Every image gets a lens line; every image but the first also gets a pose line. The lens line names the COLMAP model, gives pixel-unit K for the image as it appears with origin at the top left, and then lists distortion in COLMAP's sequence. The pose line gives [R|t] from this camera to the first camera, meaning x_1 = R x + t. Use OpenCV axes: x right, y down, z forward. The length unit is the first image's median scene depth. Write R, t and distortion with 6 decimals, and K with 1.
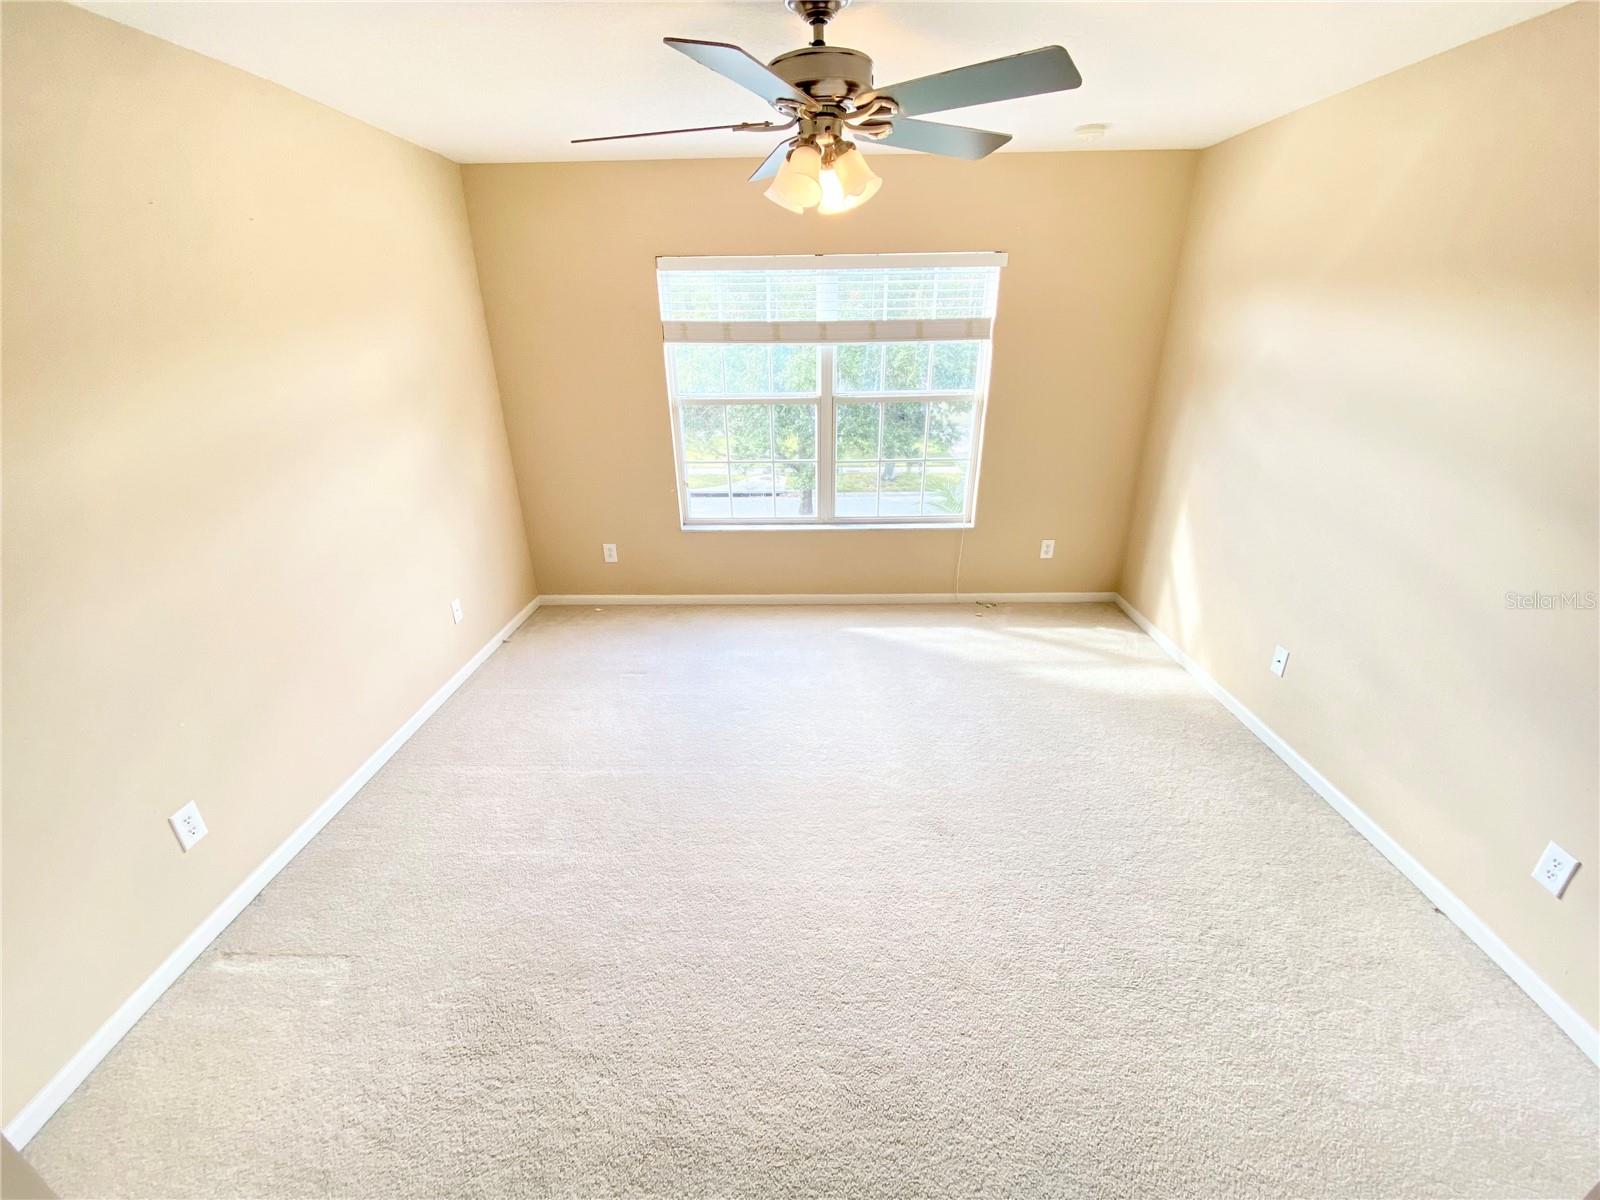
lens RADIAL K [[662.1, 0, 800.6], [0, 662.1, 598.1], [0, 0, 1]] dist [0.029861, -0.021251]
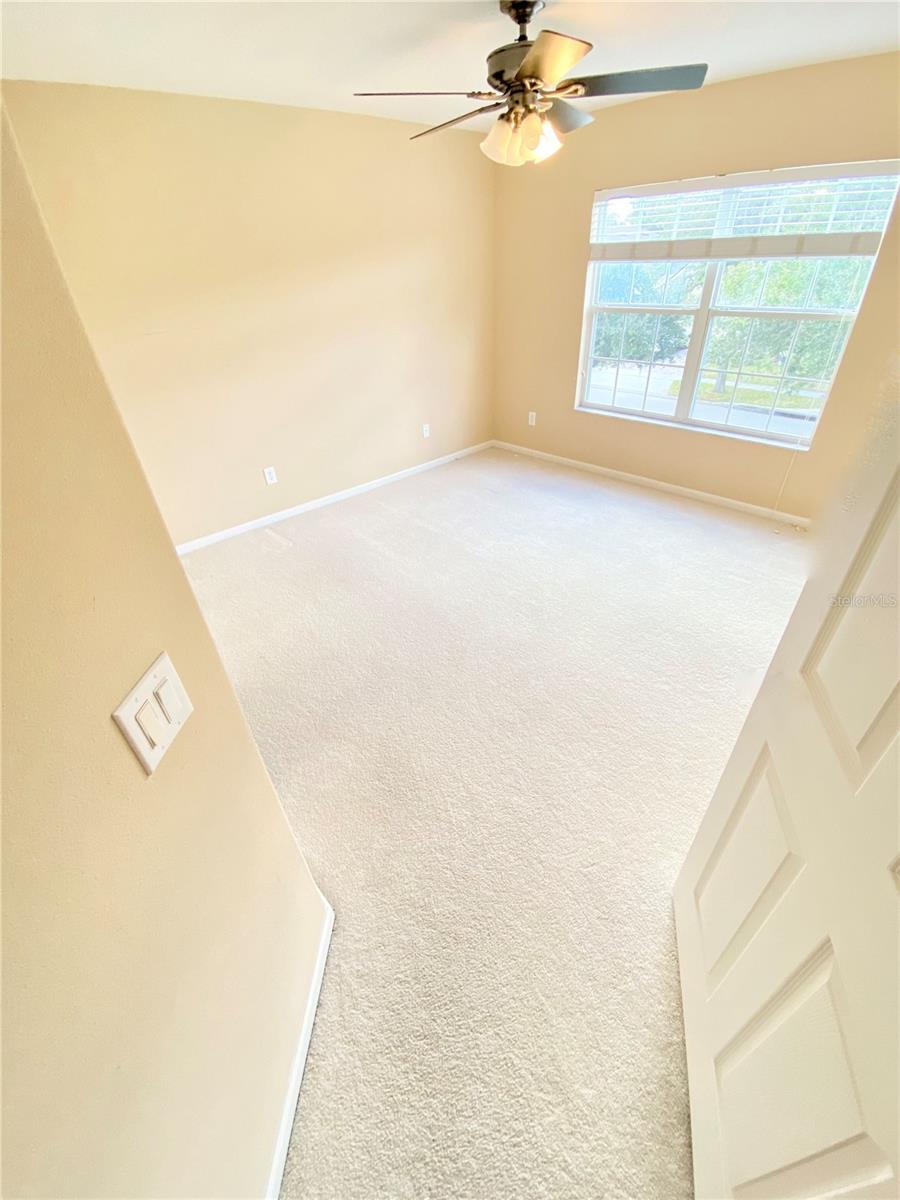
lens RADIAL K [[496.6, 0, 450.0], [0, 496.6, 600.0], [0, 0, 1]] dist [0.029861, -0.021251]
pose [[0.702624, 0.389685, -0.595370, 0.479994], [-0.241636, 0.917657, 0.315463, -0.002978], [0.669277, -0.077789, 0.738930, -0.003469]]
